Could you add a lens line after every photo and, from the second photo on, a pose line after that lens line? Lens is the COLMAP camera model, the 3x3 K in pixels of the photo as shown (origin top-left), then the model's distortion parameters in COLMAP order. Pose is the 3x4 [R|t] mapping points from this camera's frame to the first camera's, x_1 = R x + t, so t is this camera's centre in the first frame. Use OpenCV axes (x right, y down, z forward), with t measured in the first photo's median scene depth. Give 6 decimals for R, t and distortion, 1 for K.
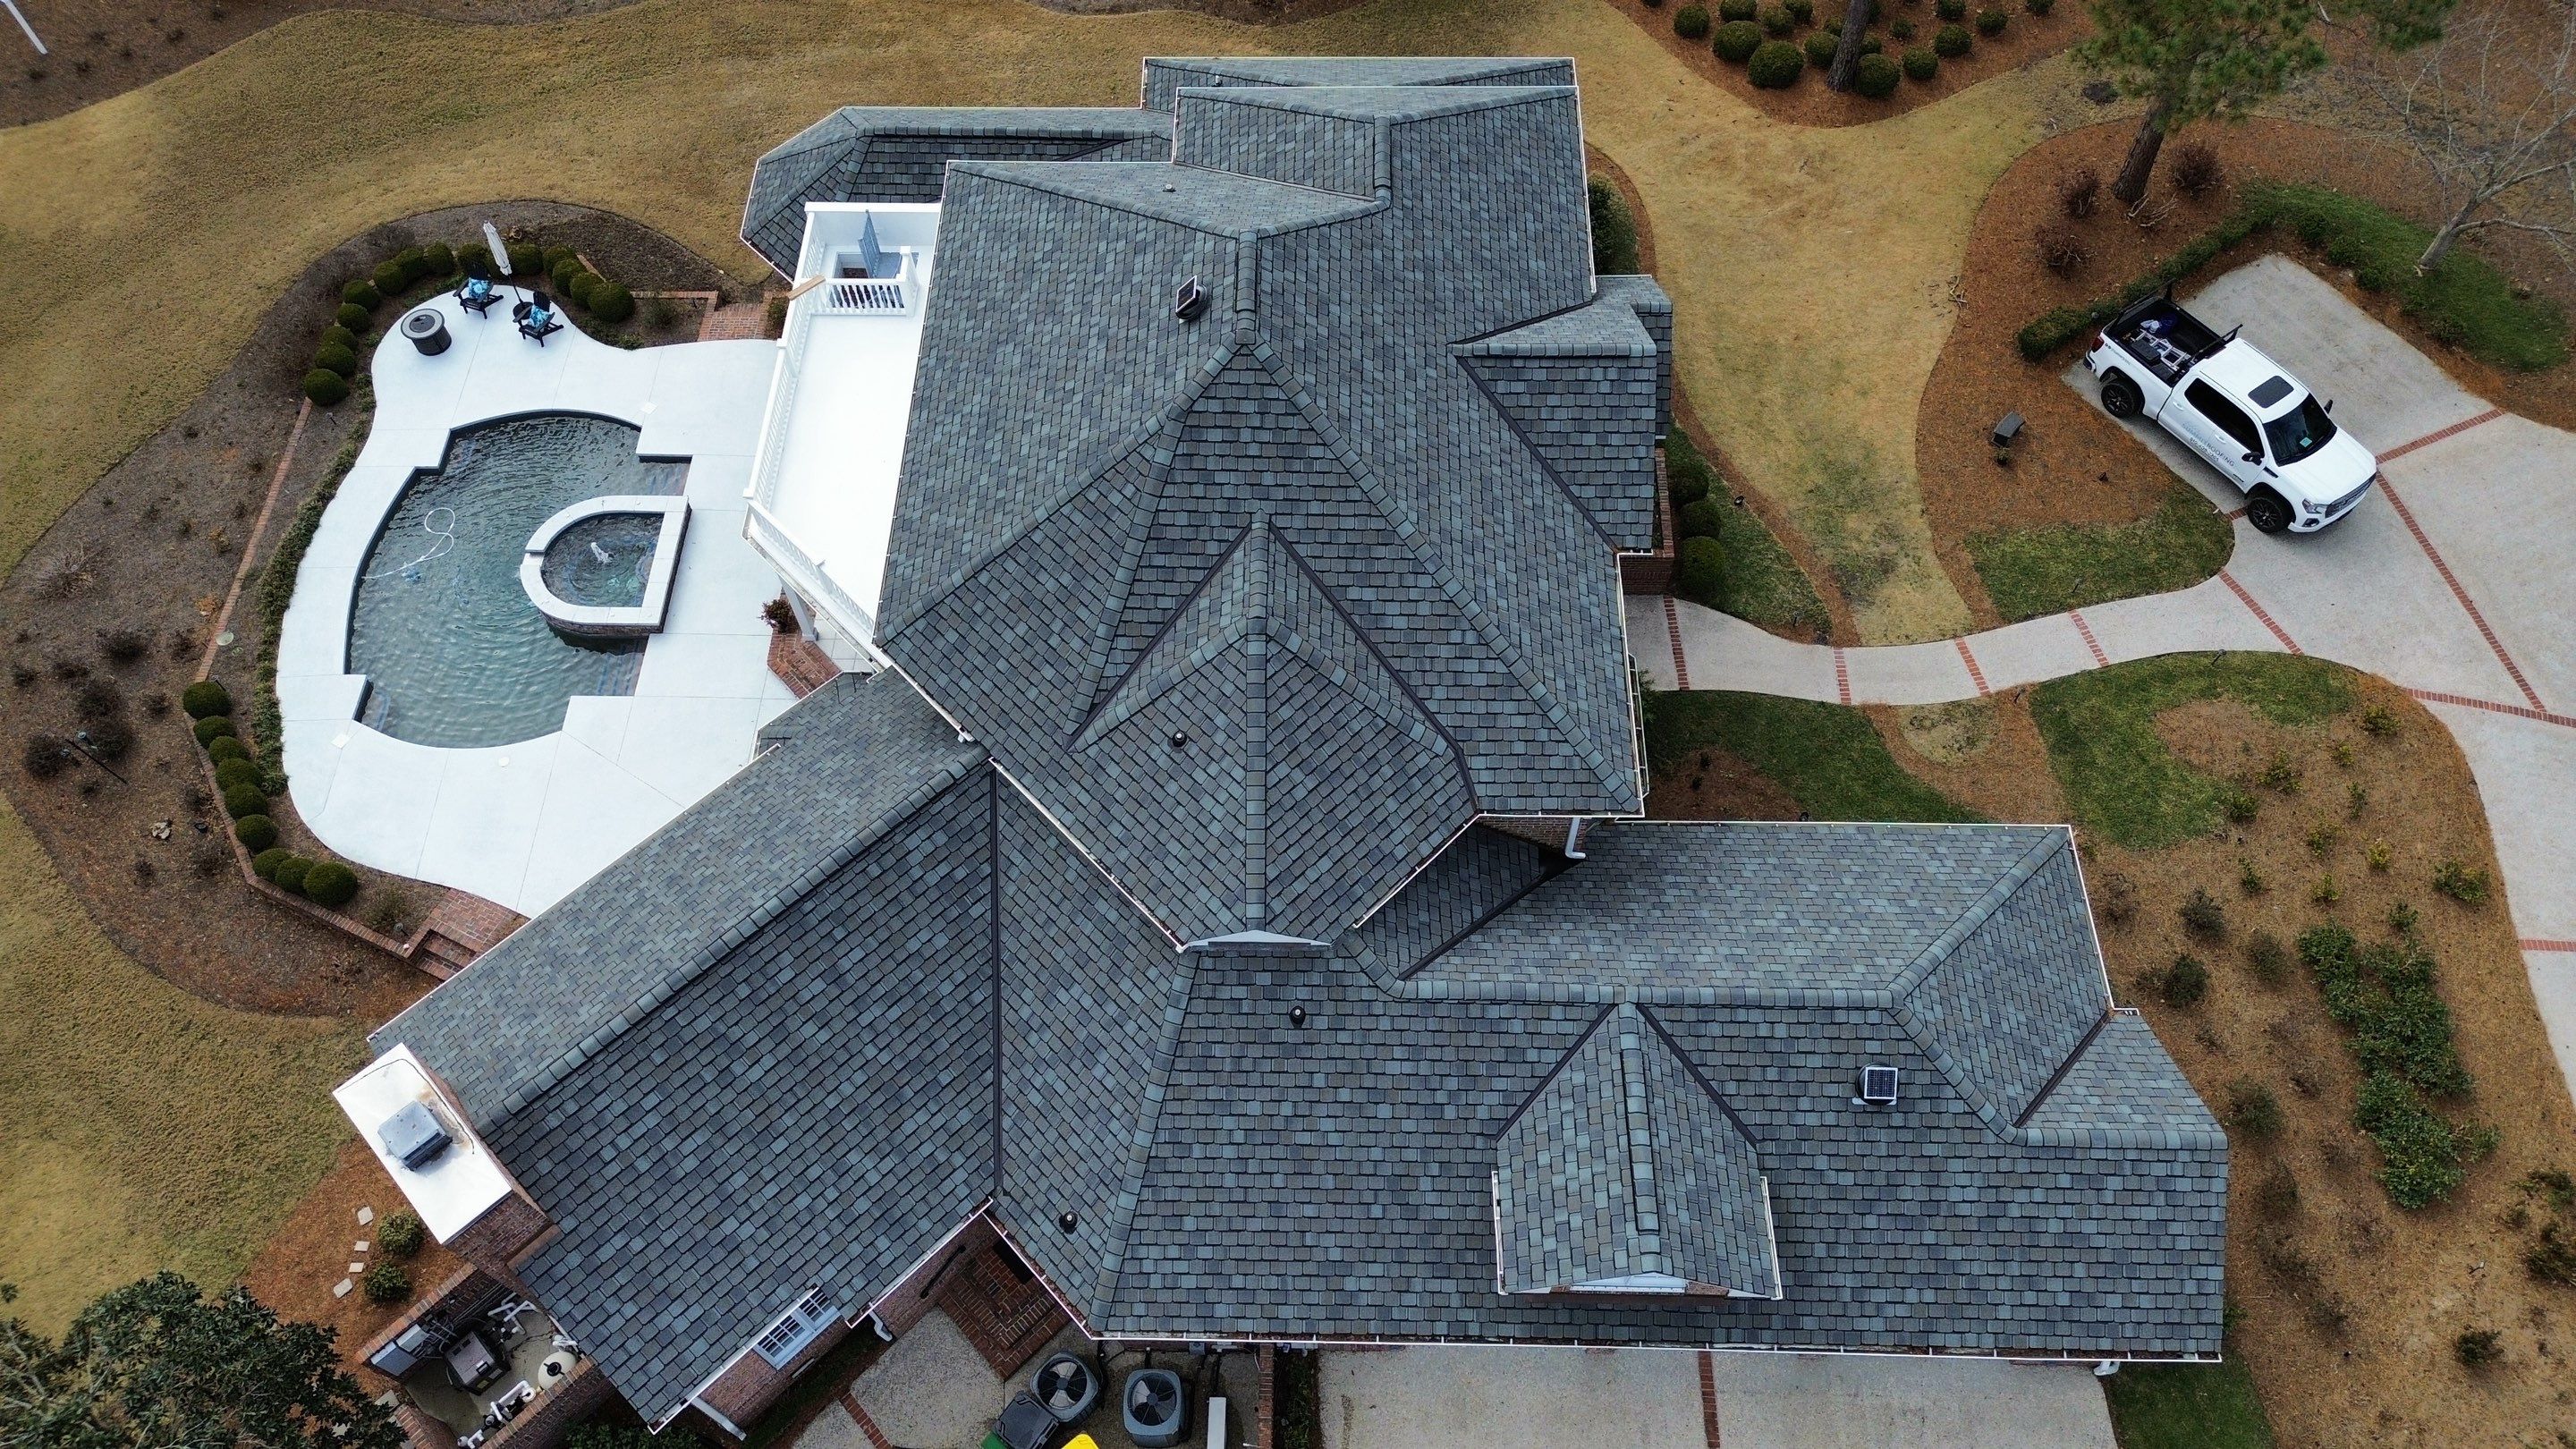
lens RADIAL K [[1751.2, 0, 1291.5], [0, 1751.2, 744.4], [0, 0, 1]] dist [0.091553, -0.136314]
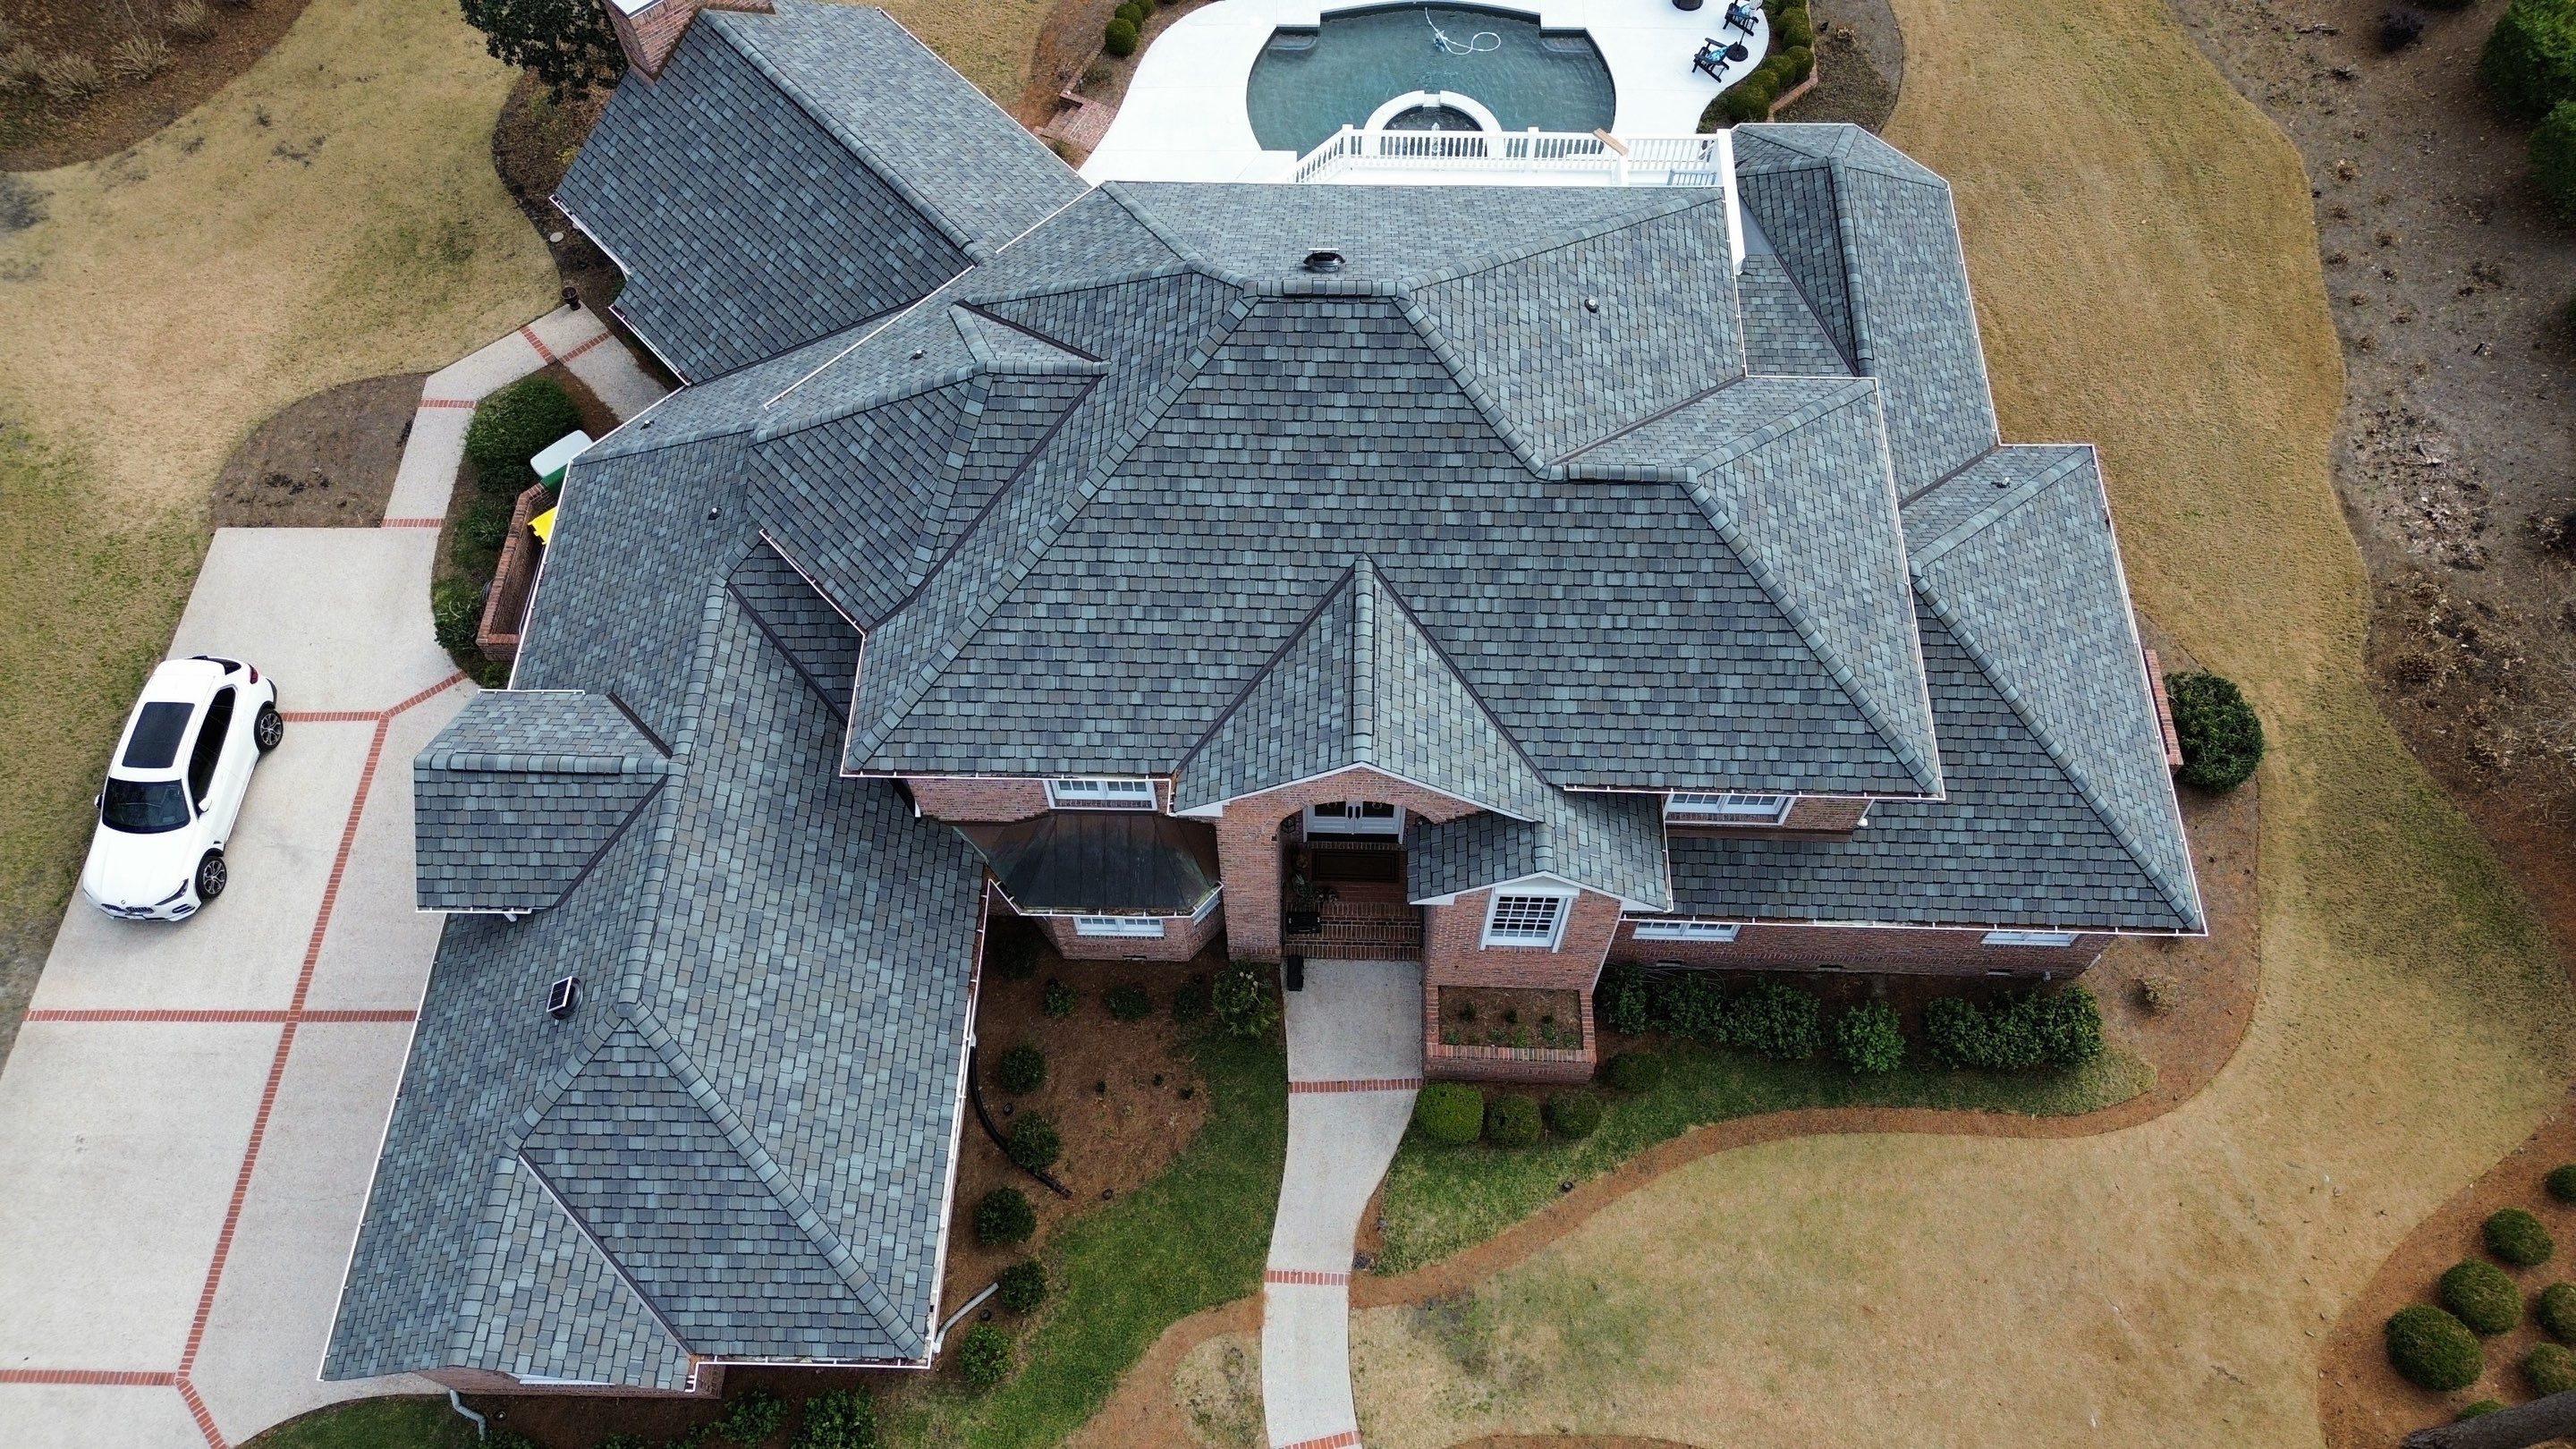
lens RADIAL K [[1751.2, 0, 1291.5], [0, 1751.2, 744.4], [0, 0, 1]] dist [0.091553, -0.136314]
pose [[-0.009966, 0.887843, -0.460039, 0.627794], [-0.856224, 0.230061, 0.462550, -0.627693], [0.516509, 0.398506, 0.757899, 0.369369]]
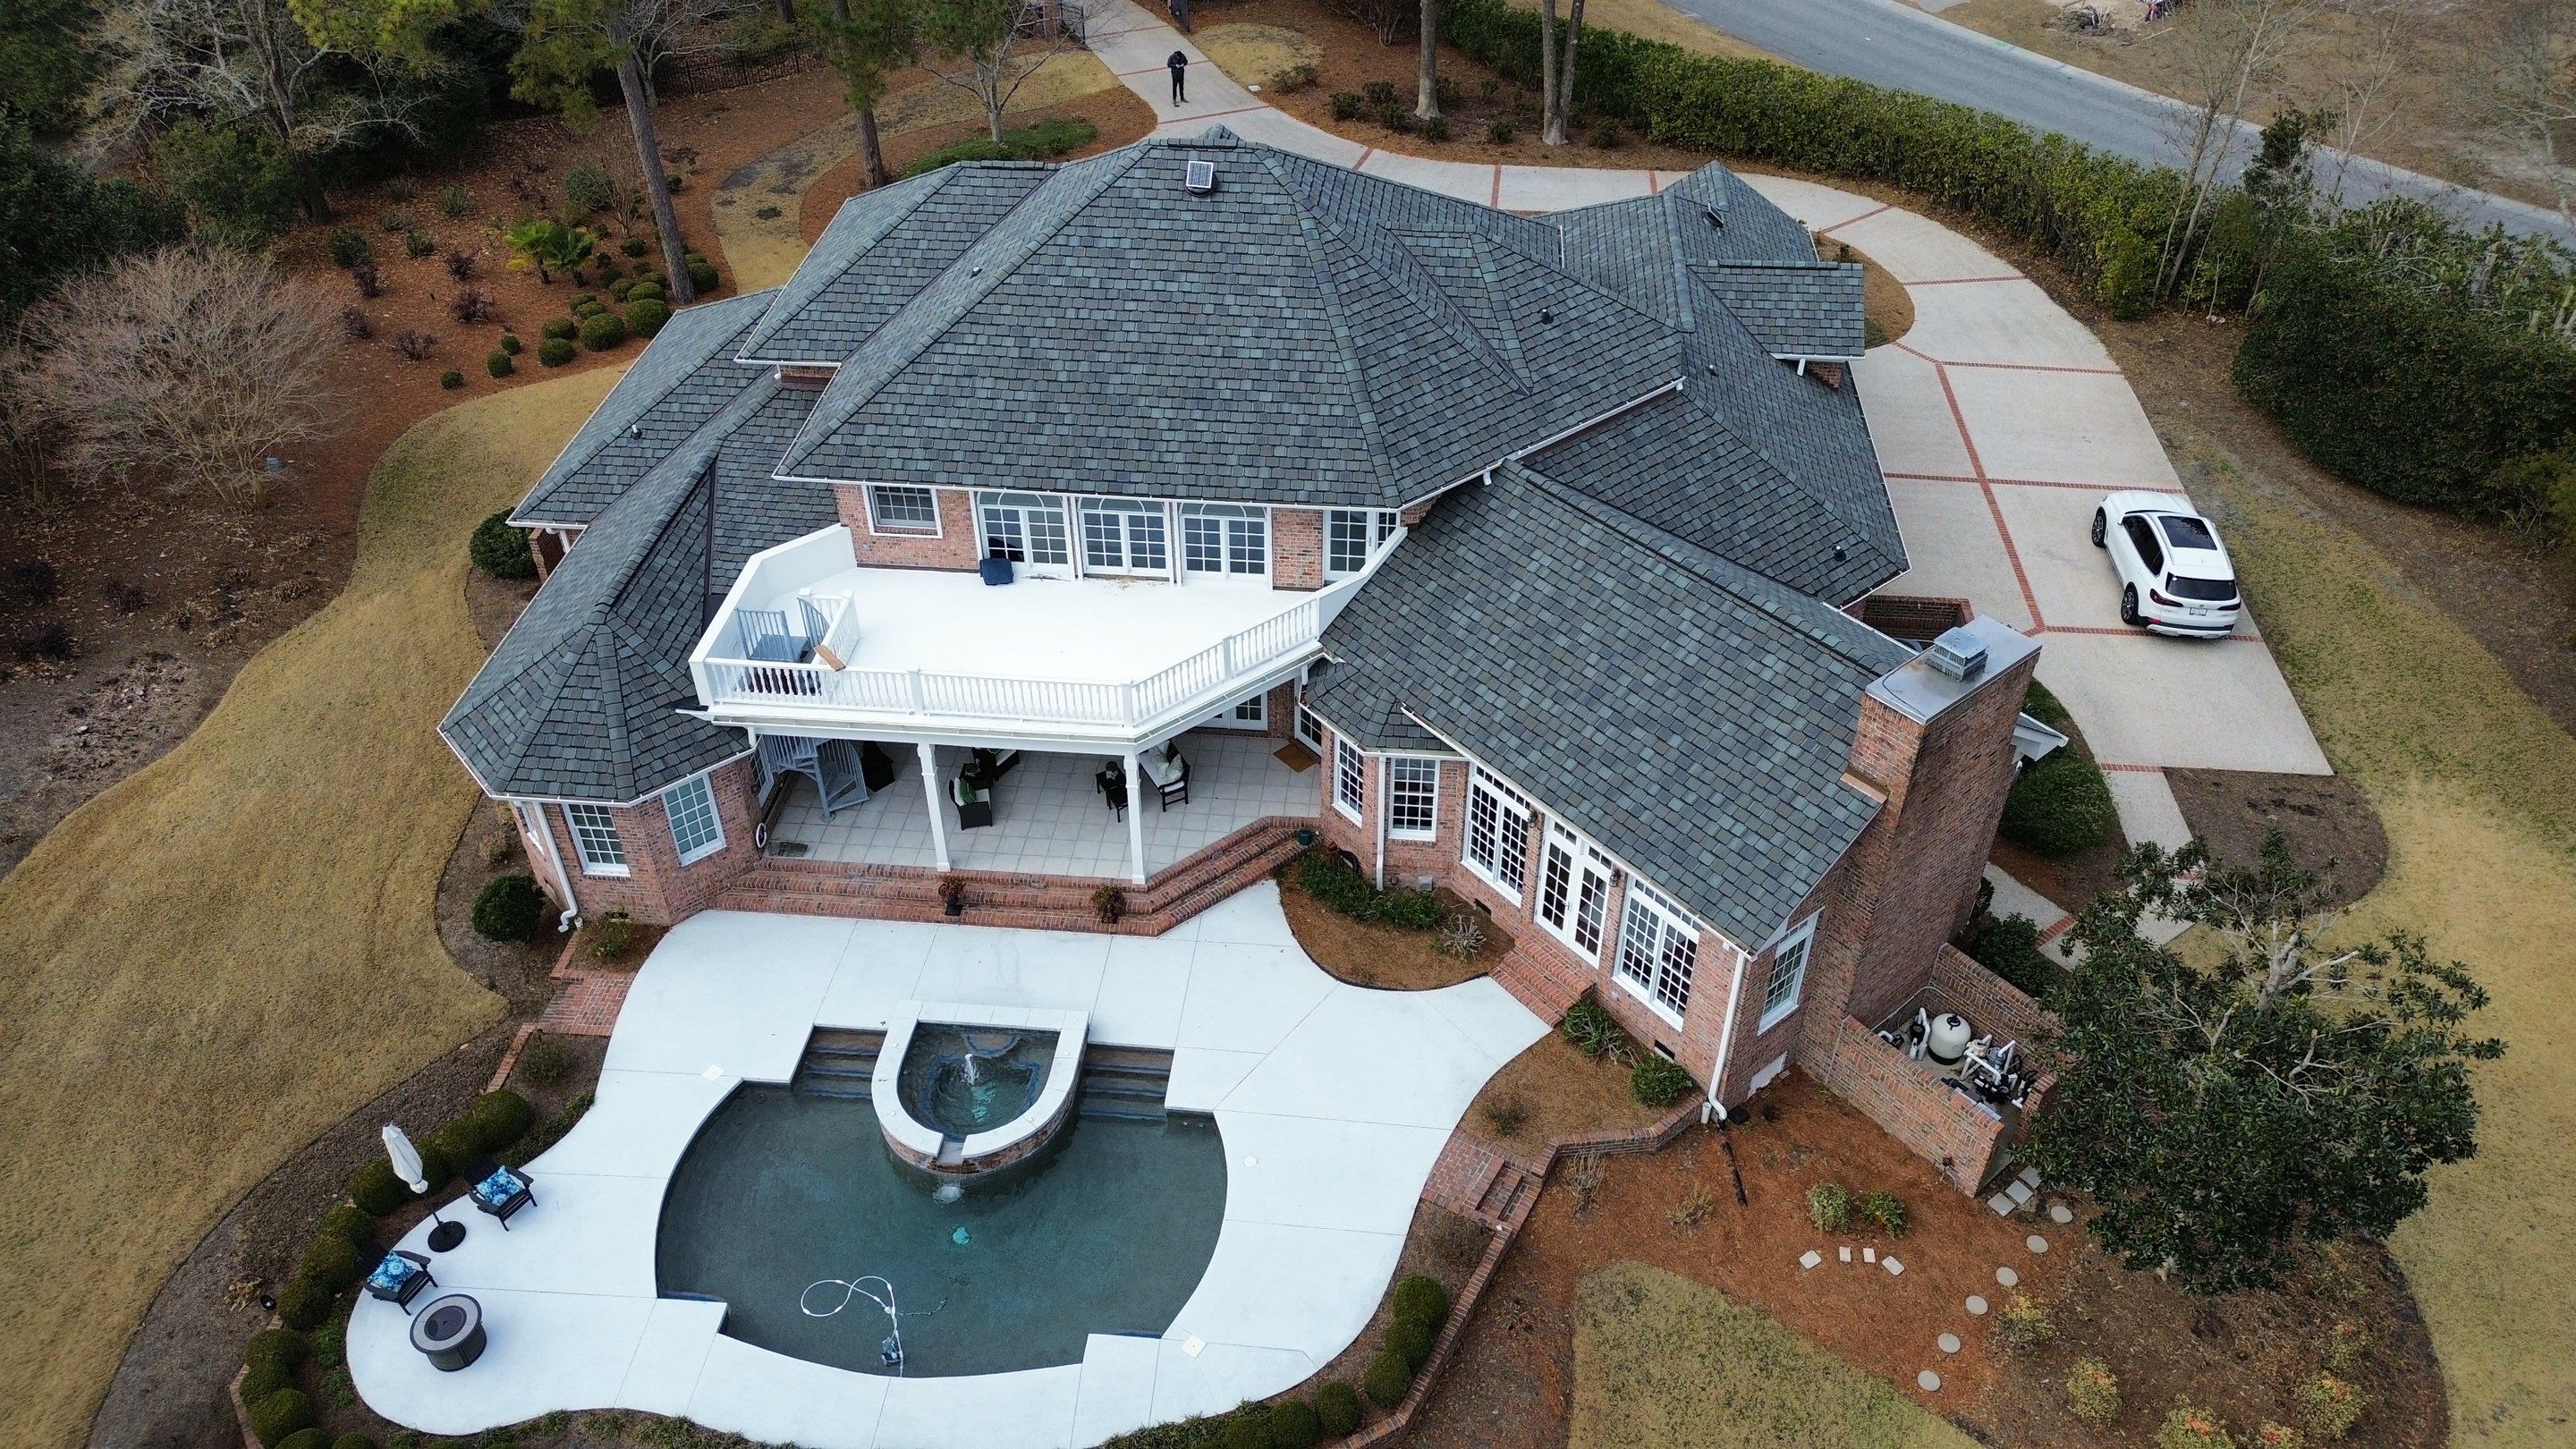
lens RADIAL K [[1751.2, 0, 1291.5], [0, 1751.2, 744.4], [0, 0, 1]] dist [0.091553, -0.136314]
pose [[0.087270, -0.641480, 0.762160, -1.216527], [0.858844, 0.436100, 0.268707, -0.356998], [-0.504748, 0.631127, 0.588990, 0.513097]]
